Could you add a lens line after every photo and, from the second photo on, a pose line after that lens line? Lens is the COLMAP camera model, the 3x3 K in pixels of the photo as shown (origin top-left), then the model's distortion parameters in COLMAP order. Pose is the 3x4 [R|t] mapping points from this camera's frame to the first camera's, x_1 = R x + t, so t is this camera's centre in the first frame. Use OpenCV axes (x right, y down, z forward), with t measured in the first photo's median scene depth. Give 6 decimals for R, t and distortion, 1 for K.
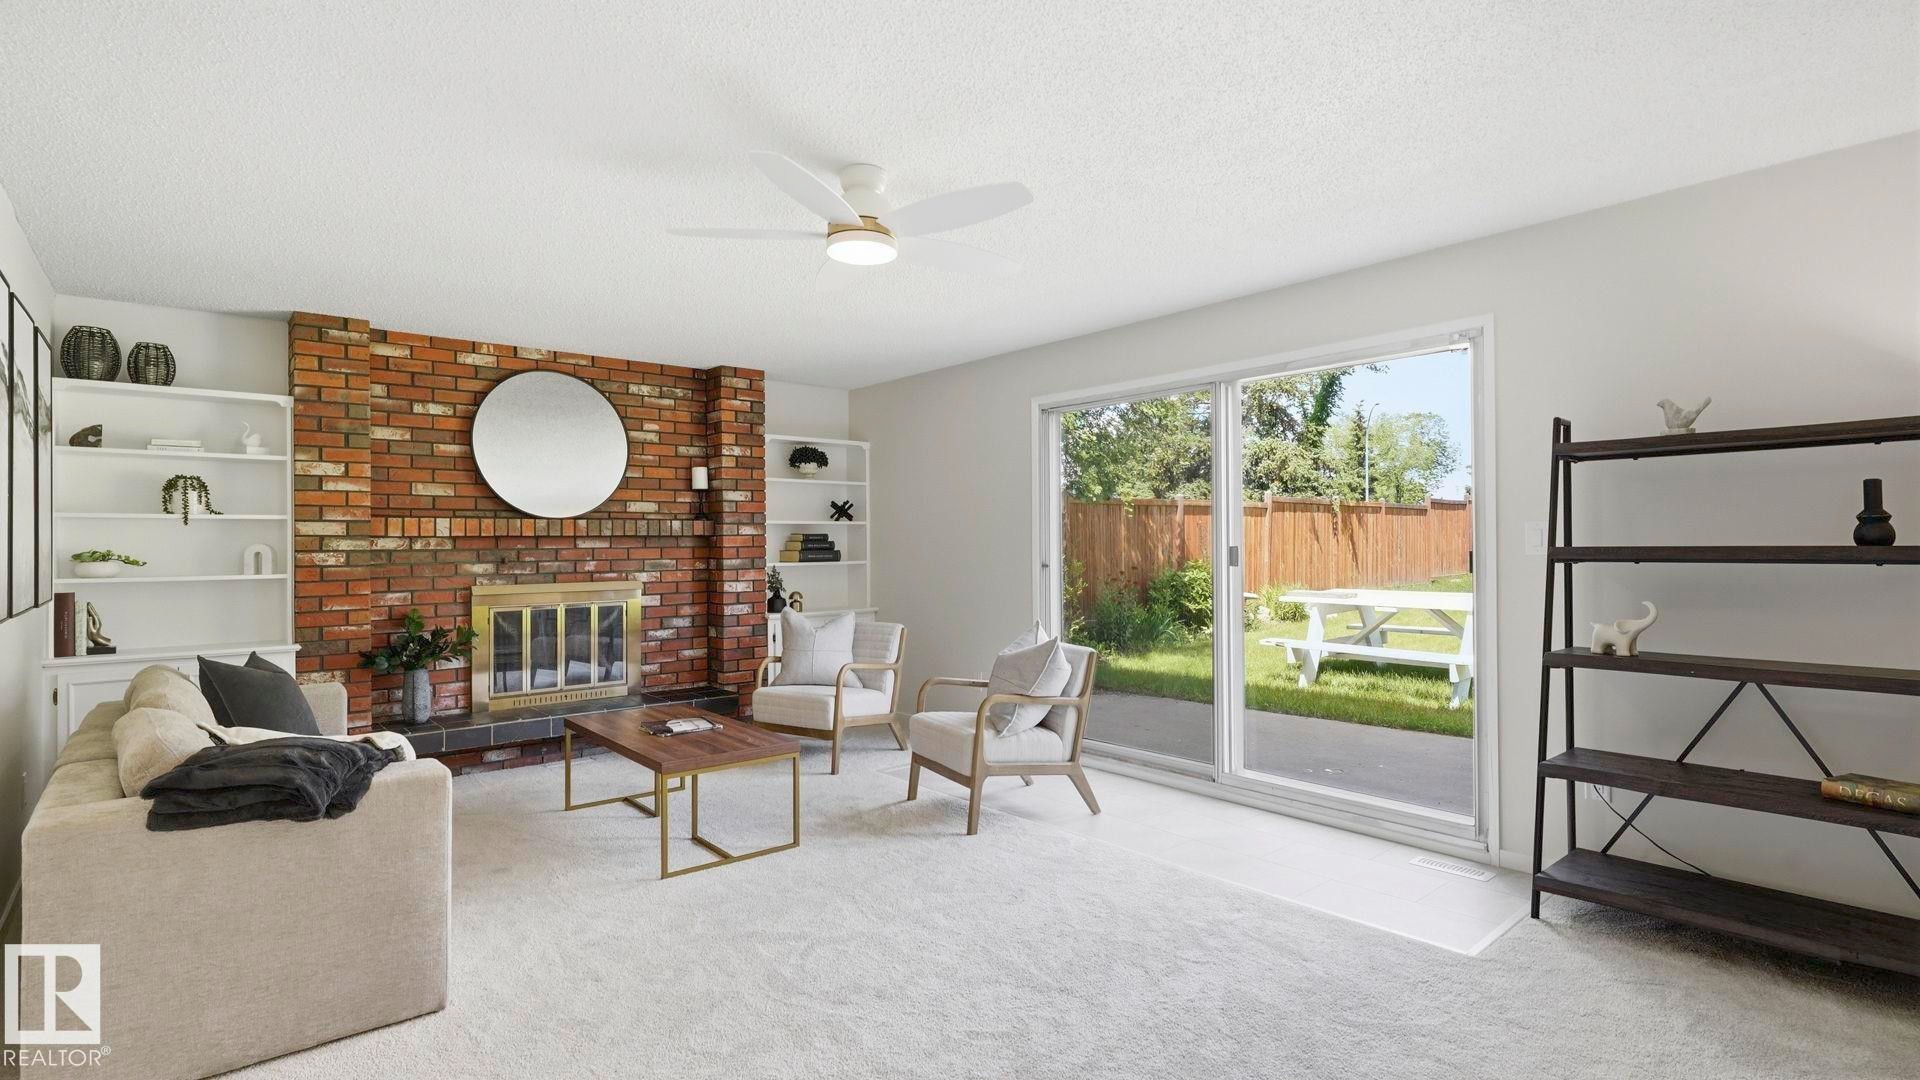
lens RADIAL K [[935.5, 0, 954.4], [0, 935.5, 536.6], [0, 0, 1]] dist [0.001850, -0.003135]
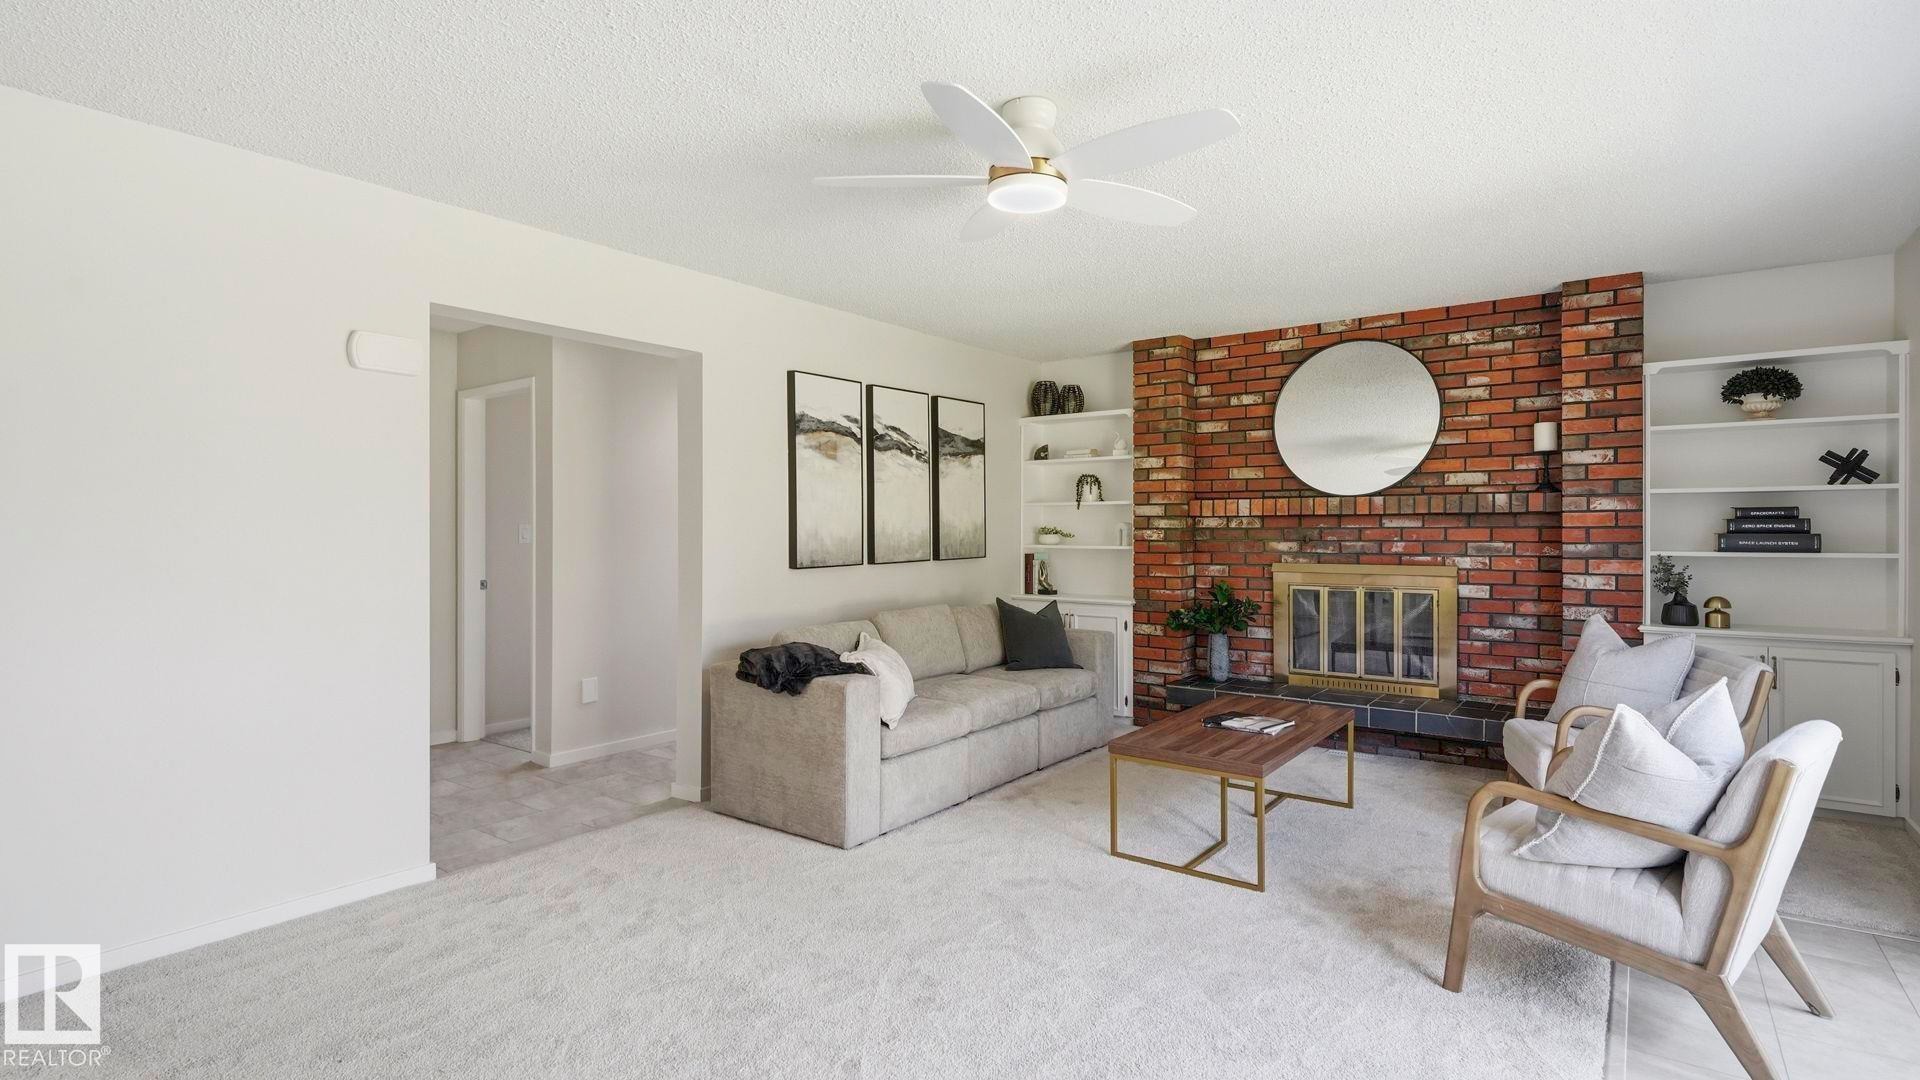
lens RADIAL K [[935.5, 0, 956.0], [0, 935.5, 531.4], [0, 0, 1]] dist [0.001850, -0.003135]
pose [[0.205977, 0.012398, -0.978478, 0.440698], [0.009592, 0.999846, 0.014688, -0.001279], [0.978510, -0.012411, 0.205827, 0.432097]]
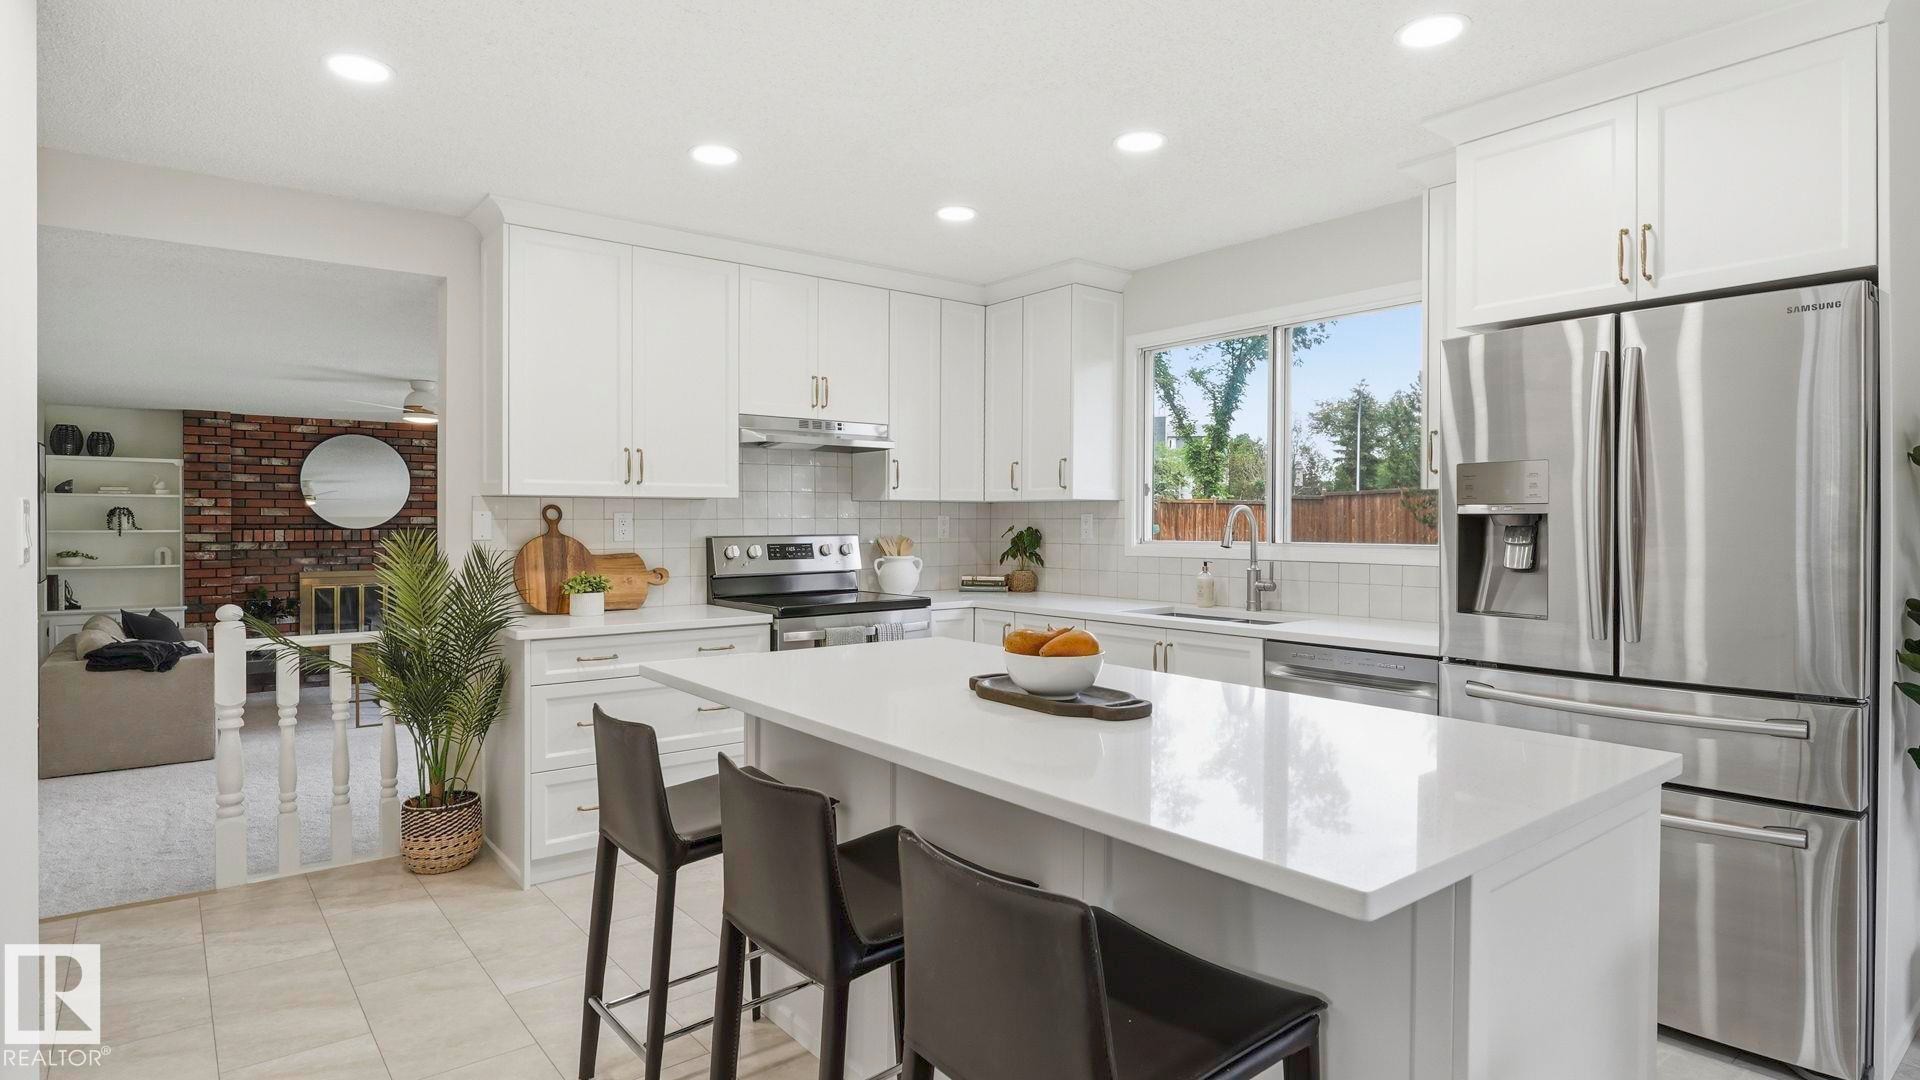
lens RADIAL K [[1030.7, 0, 959.3], [0, 1030.7, 528.0], [0, 0, 1]] dist [-0.003461, 0.003542]
pose [[0.999287, 0.008837, -0.036701, 0.669648], [-0.008320, 0.999864, 0.014205, -0.056466], [0.036821, -0.013890, 0.999225, -0.709752]]
